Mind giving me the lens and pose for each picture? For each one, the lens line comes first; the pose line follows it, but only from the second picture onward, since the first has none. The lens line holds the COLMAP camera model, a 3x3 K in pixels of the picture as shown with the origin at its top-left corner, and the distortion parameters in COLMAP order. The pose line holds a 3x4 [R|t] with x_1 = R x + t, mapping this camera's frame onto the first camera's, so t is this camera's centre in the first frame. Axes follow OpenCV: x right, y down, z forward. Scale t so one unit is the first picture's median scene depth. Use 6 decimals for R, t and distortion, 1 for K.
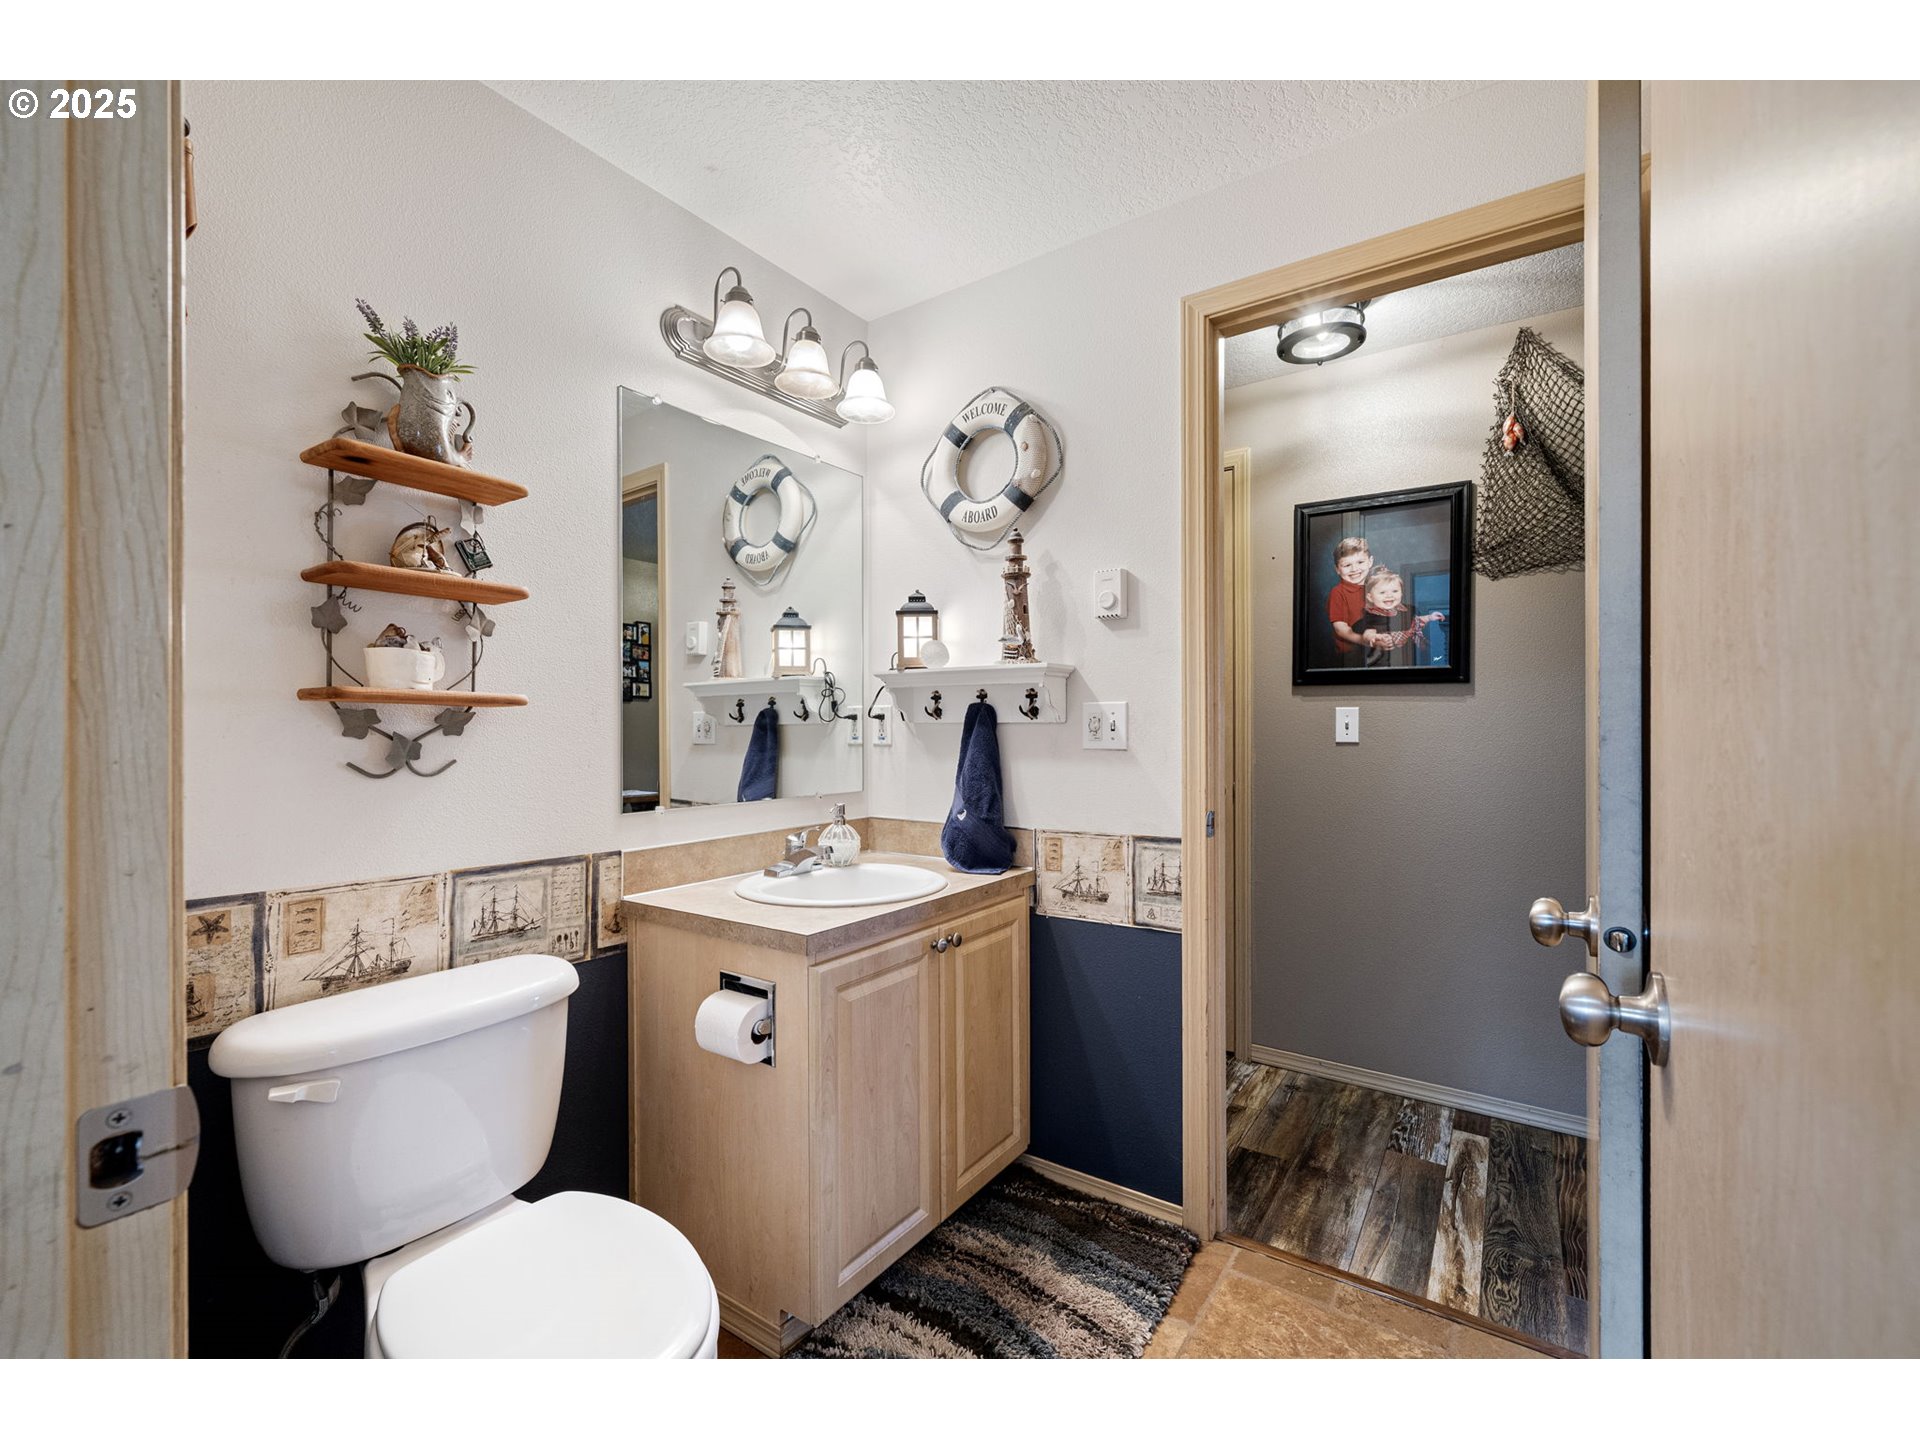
lens RADIAL K [[810.4, 0, 960.0], [0, 810.4, 720.0], [0, 0, 1]] dist [-0.000156, 0.000155]
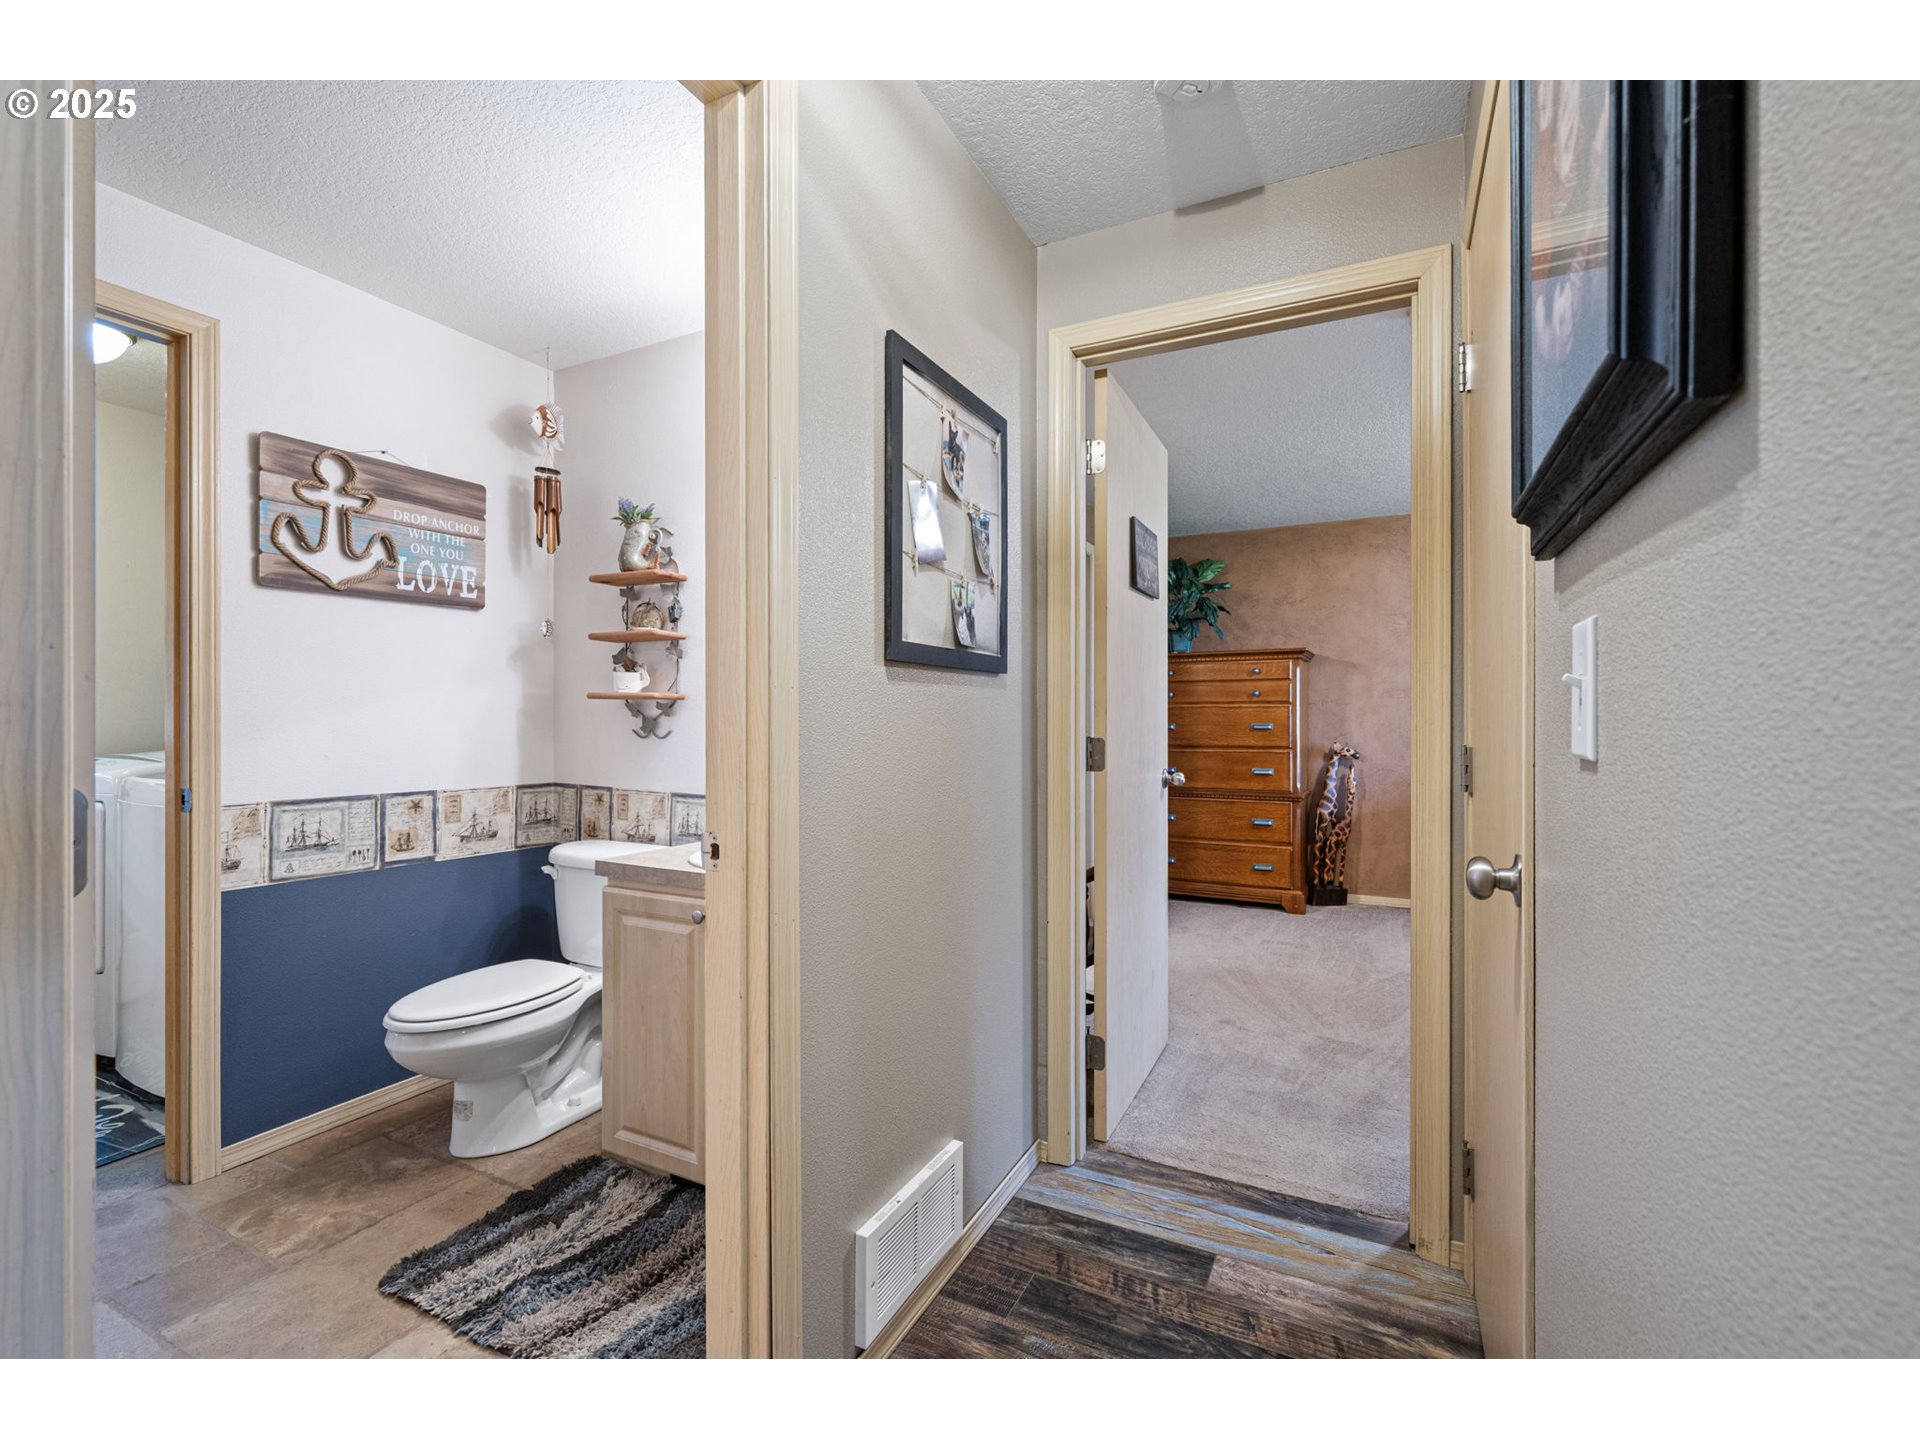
lens RADIAL K [[827.3, 0, 959.3], [0, 827.3, 717.2], [0, 0, 1]] dist [-0.001665, 0.000327]
pose [[0.128283, -0.000714, -0.991737, 1.227302], [0.007067, 0.999975, 0.000194, 0.023696], [0.991712, -0.007034, 0.128285, 1.361679]]
